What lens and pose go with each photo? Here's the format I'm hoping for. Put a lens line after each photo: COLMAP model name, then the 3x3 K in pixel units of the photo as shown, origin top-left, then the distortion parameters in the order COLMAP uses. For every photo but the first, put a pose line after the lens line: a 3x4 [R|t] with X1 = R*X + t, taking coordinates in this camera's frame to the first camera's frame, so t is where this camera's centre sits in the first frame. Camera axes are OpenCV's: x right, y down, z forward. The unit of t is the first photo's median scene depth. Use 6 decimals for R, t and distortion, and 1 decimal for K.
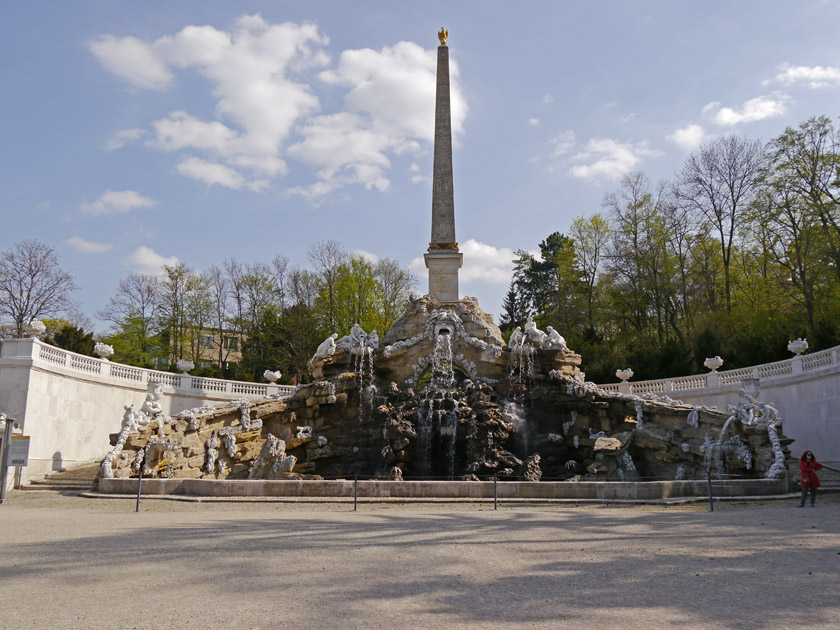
lens RADIAL K [[693.9, 0, 424.1], [0, 693.9, 306.9], [0, 0, 1]] dist [-0.055527, 0.028127]
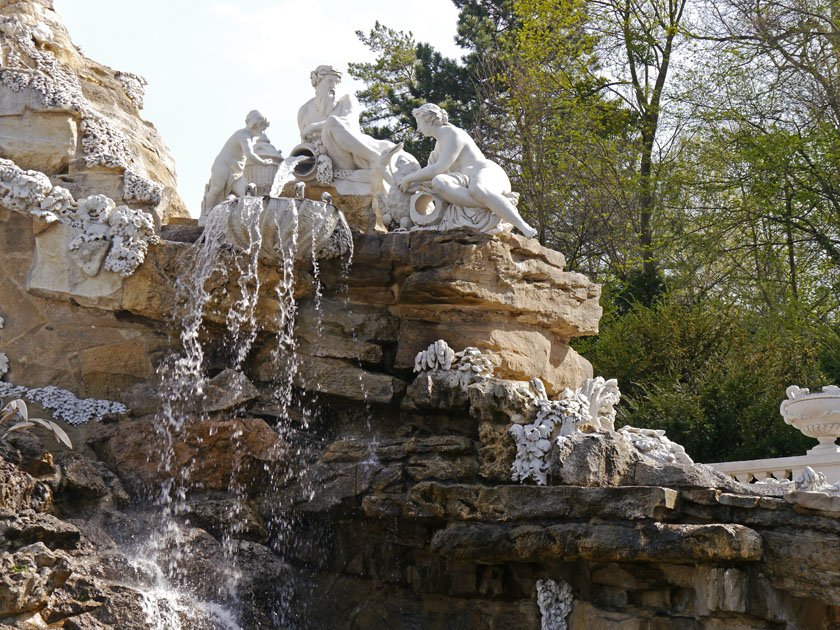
lens RADIAL K [[2244.7, 0, 419.1], [0, 2244.7, 314.1], [0, 0, 1]] dist [0.084792, 0.000000]
pose [[0.989693, 0.032076, 0.139566, 0.100497], [-0.030349, 0.999434, -0.014483, 0.089485], [-0.139952, 0.010098, 0.990107, 0.436252]]
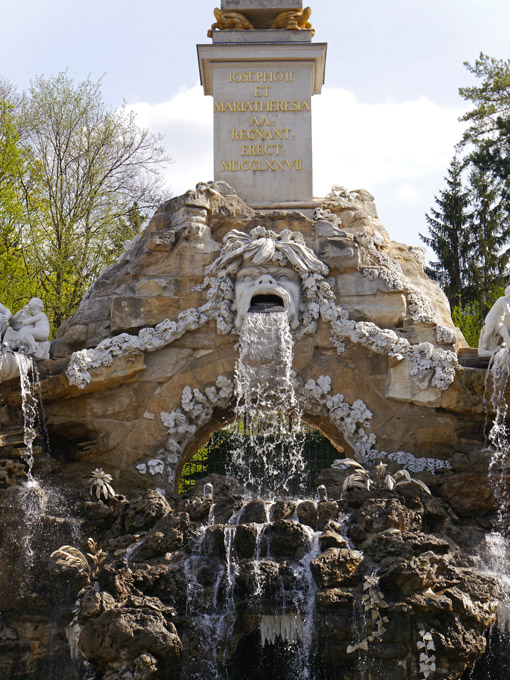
lens RADIAL K [[2146.3, 0, 254.9], [0, 2146.3, 344.0], [0, 0, 1]] dist [0.092141, 0.000000]
pose [[0.999092, -0.004263, 0.042380, -0.016329], [0.002417, 0.999049, 0.043527, 0.013104], [-0.042526, -0.043385, 0.998153, 0.066014]]
